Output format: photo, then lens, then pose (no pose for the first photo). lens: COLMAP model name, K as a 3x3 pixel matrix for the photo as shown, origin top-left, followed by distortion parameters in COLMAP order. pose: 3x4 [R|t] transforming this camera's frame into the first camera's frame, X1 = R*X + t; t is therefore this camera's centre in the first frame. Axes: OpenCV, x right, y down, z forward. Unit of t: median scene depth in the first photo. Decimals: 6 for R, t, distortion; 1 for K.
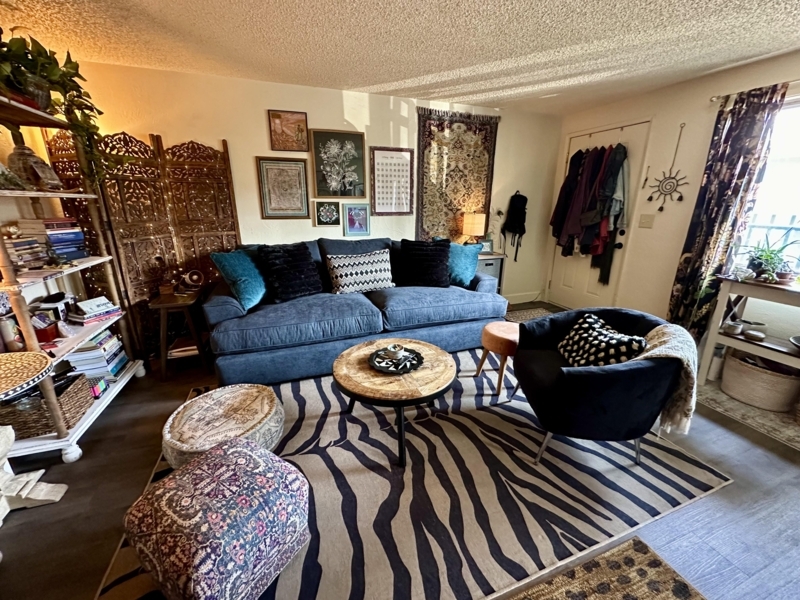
lens RADIAL K [[324.3, 0, 399.4], [0, 324.3, 300.3], [0, 0, 1]] dist [-0.004487, -0.000276]
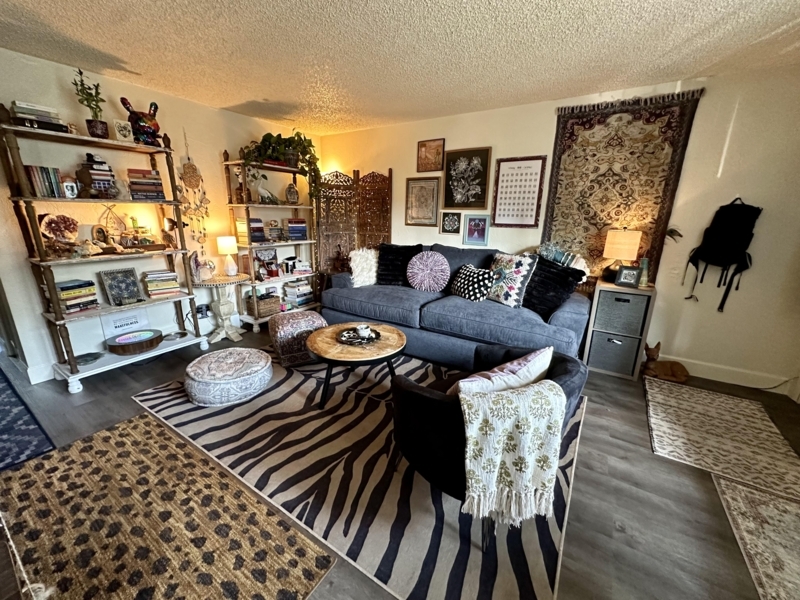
lens RADIAL K [[324.3, 0, 402.5], [0, 324.3, 302.4], [0, 0, 1]] dist [-0.004487, -0.000276]
pose [[0.605539, 0.216031, -0.765933, 0.604289], [-0.244995, 0.966312, 0.078858, -0.047307], [0.757166, 0.139898, 0.638066, 0.189013]]
